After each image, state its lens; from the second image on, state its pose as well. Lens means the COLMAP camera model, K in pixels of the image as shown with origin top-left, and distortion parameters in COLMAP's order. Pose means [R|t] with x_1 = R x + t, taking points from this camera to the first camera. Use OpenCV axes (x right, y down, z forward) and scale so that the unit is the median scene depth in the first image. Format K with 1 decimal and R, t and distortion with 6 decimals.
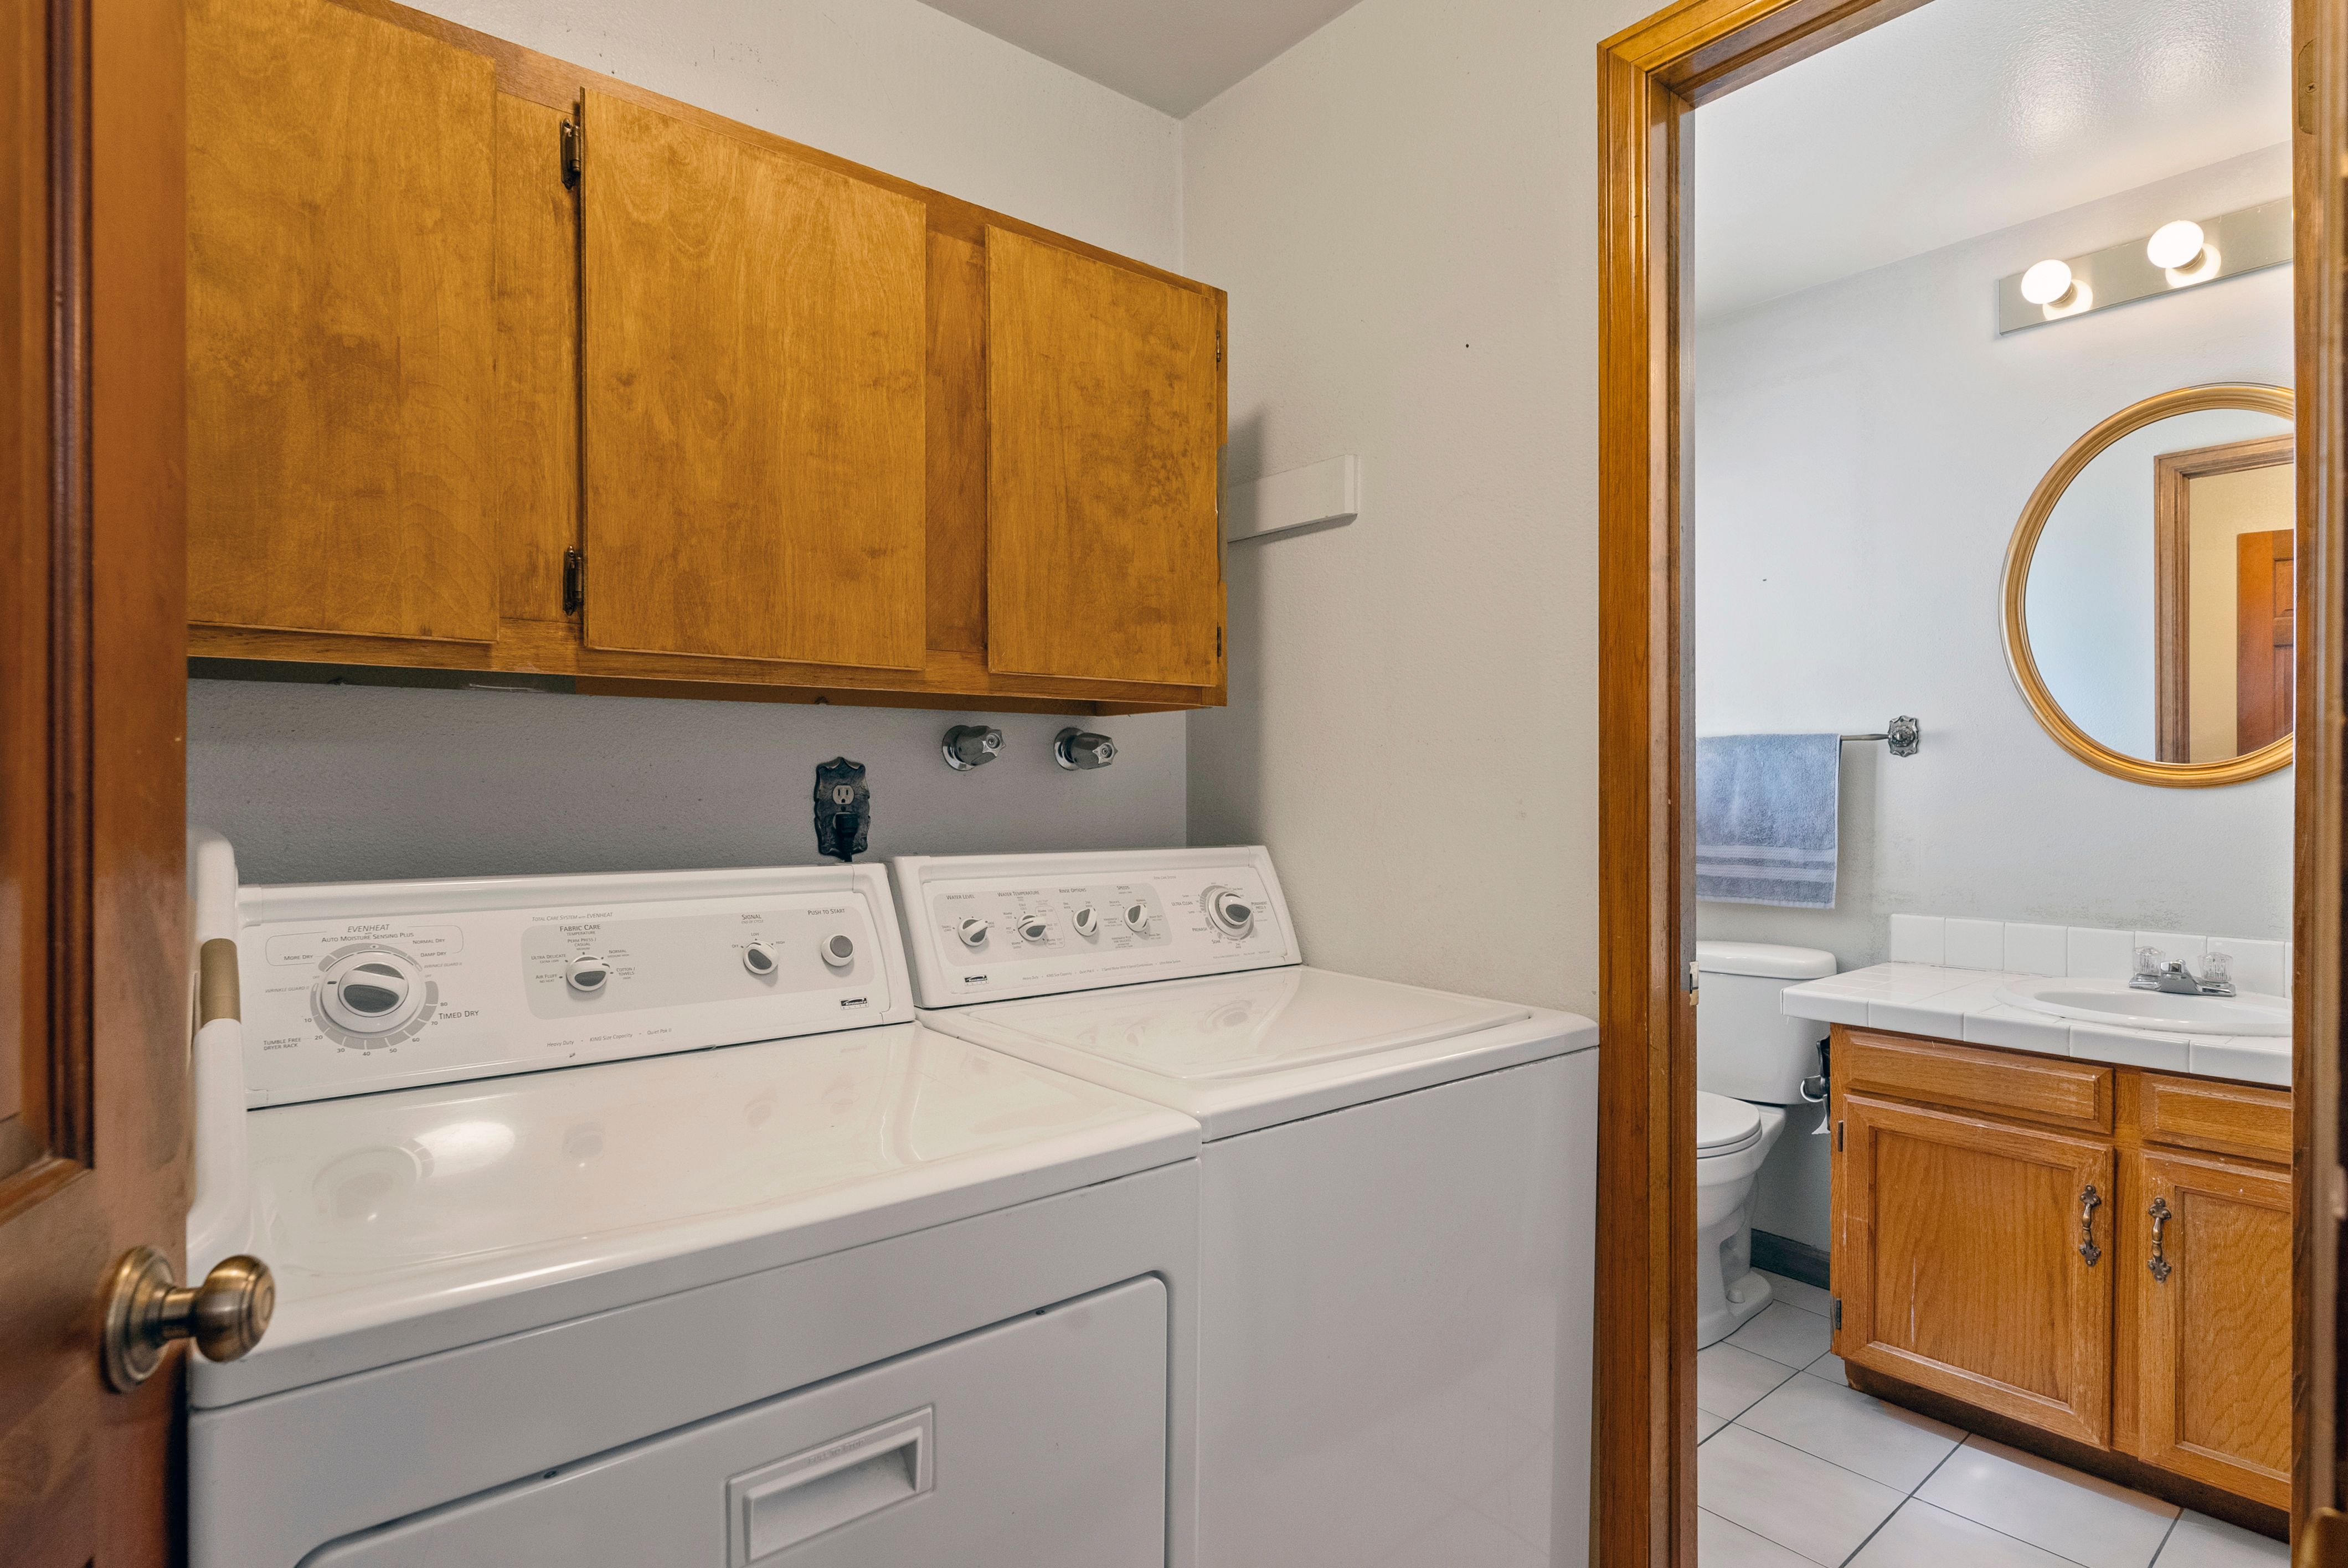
lens RADIAL K [[1189.7, 0, 1172.8], [0, 1189.7, 797.2], [0, 0, 1]] dist [0.001225, 0.000549]
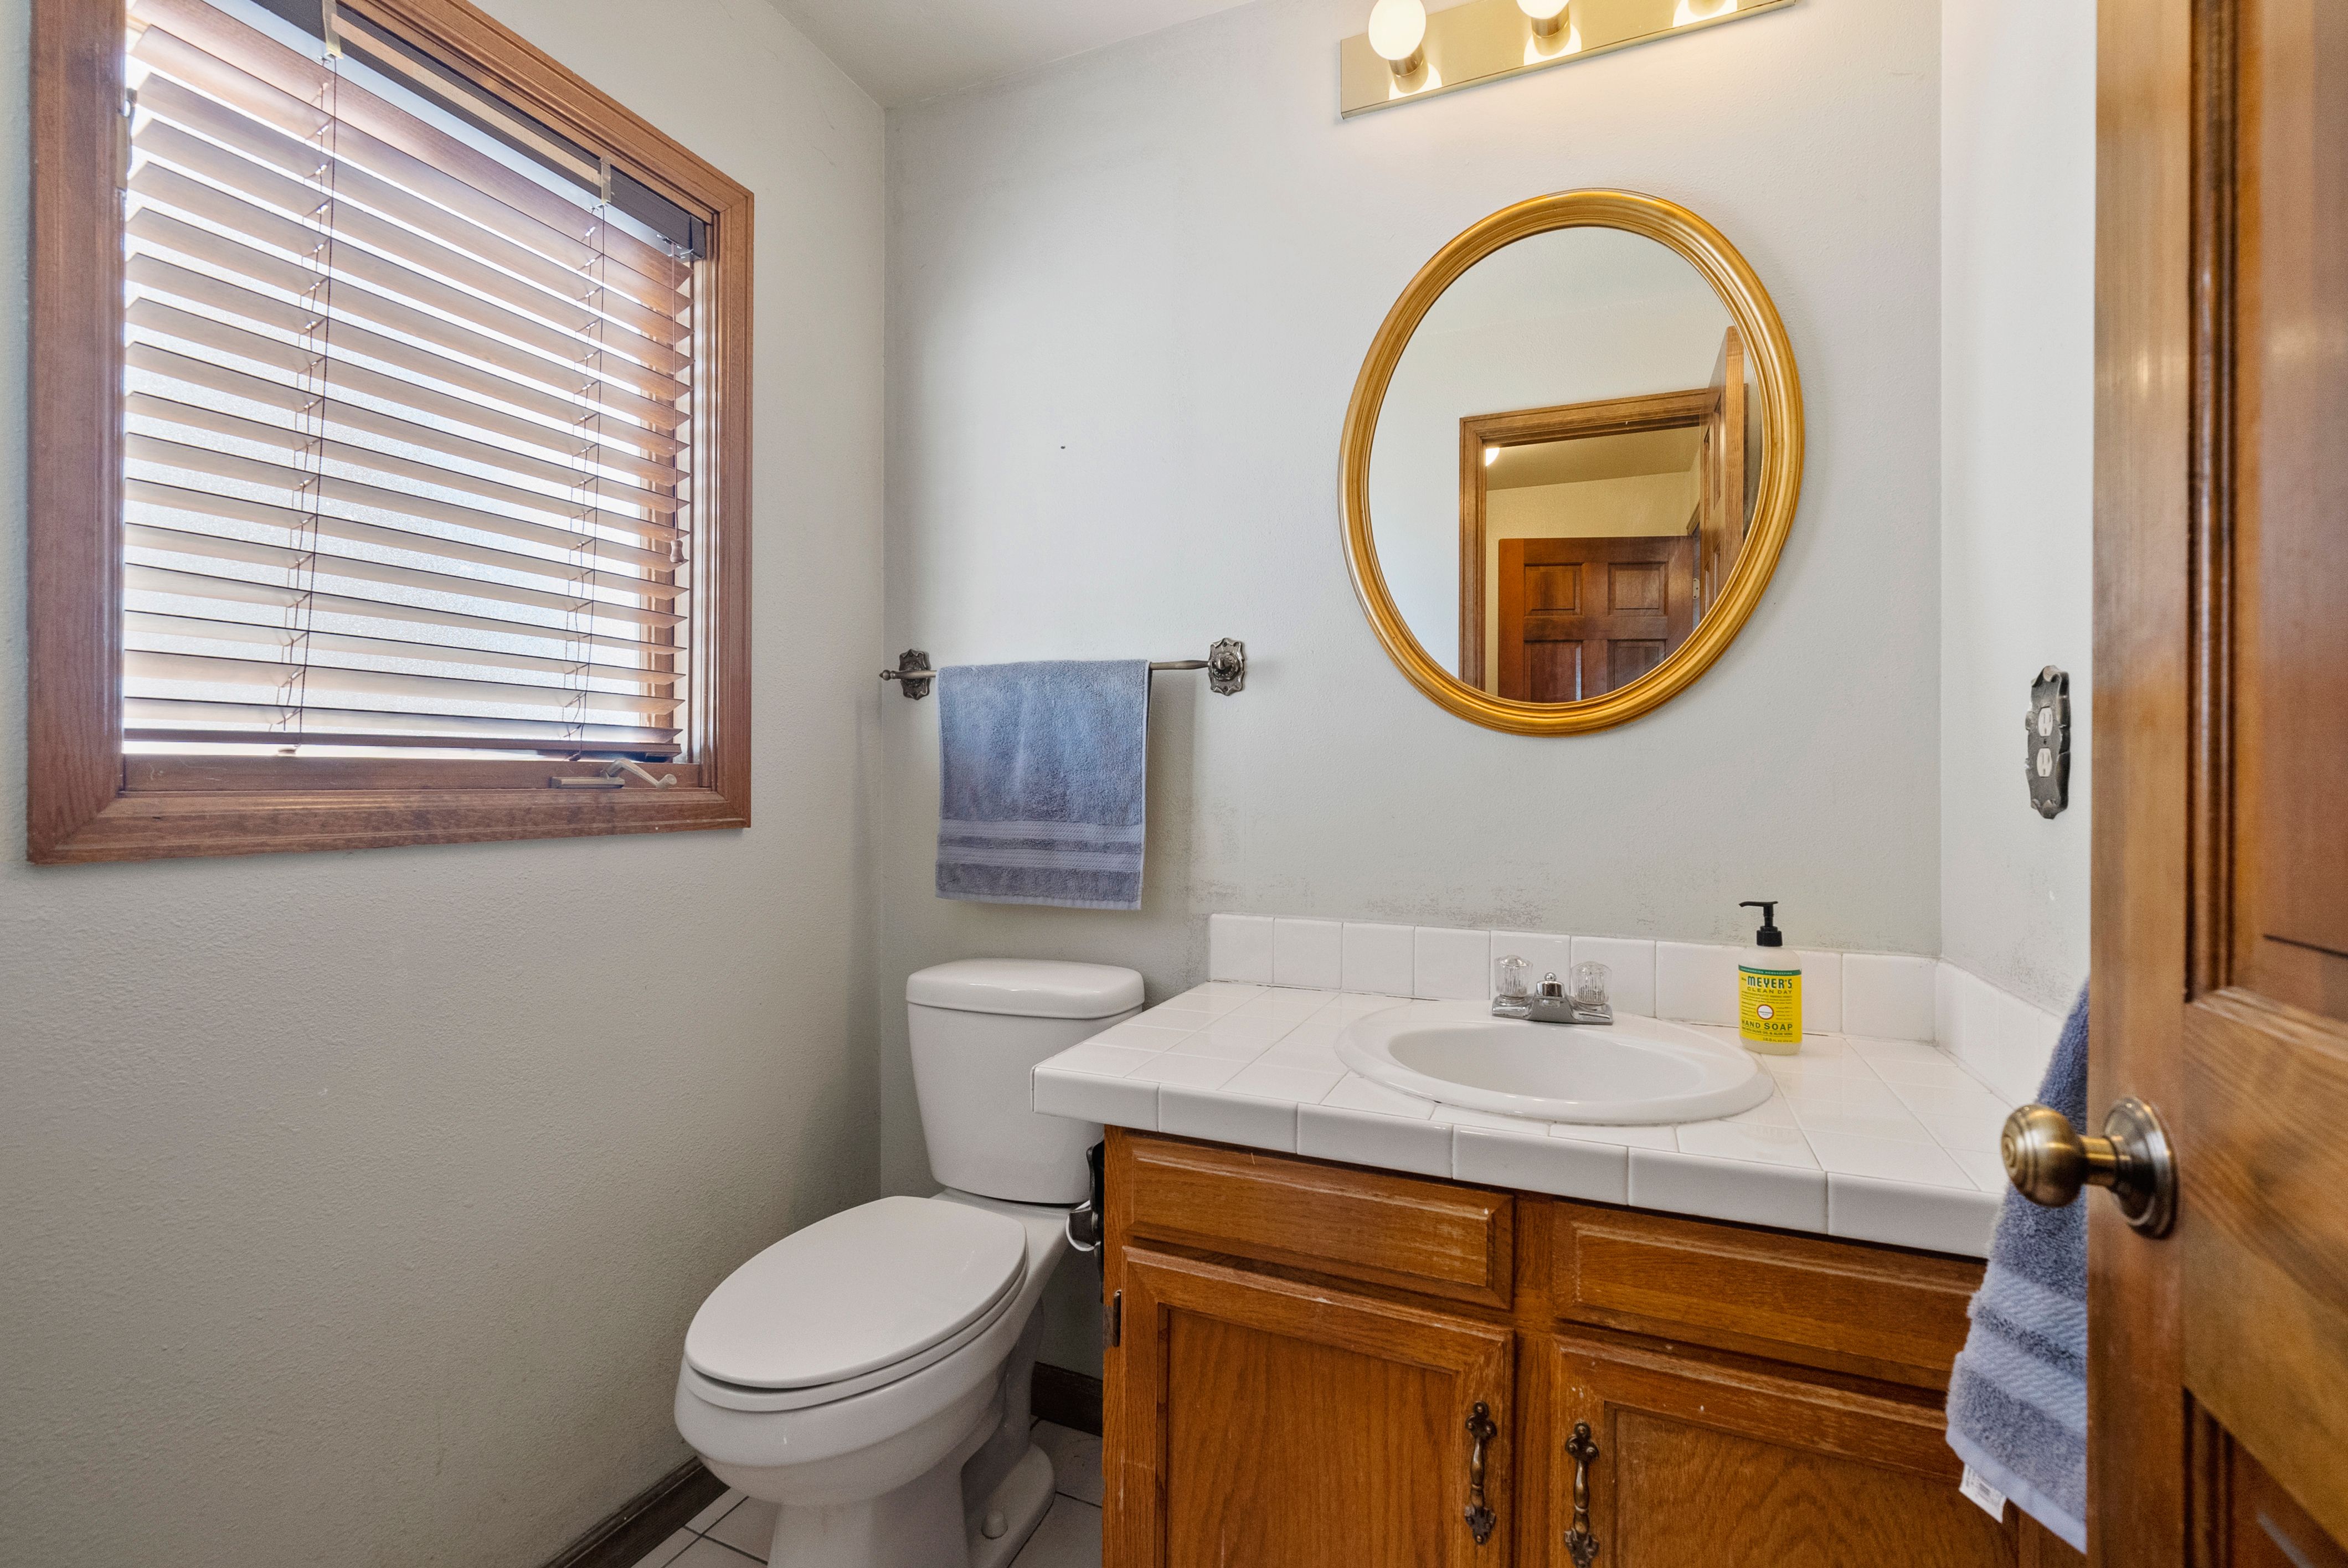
lens RADIAL K [[1039.5, 0, 1174.0], [0, 1039.5, 784.0], [0, 0, 1]] dist [0.001773, 0.000136]
pose [[0.889230, 0.007418, 0.457401, 0.367201], [-0.006532, 0.999972, -0.003519, 0.027351], [-0.457414, 0.000141, 0.889254, 0.560801]]
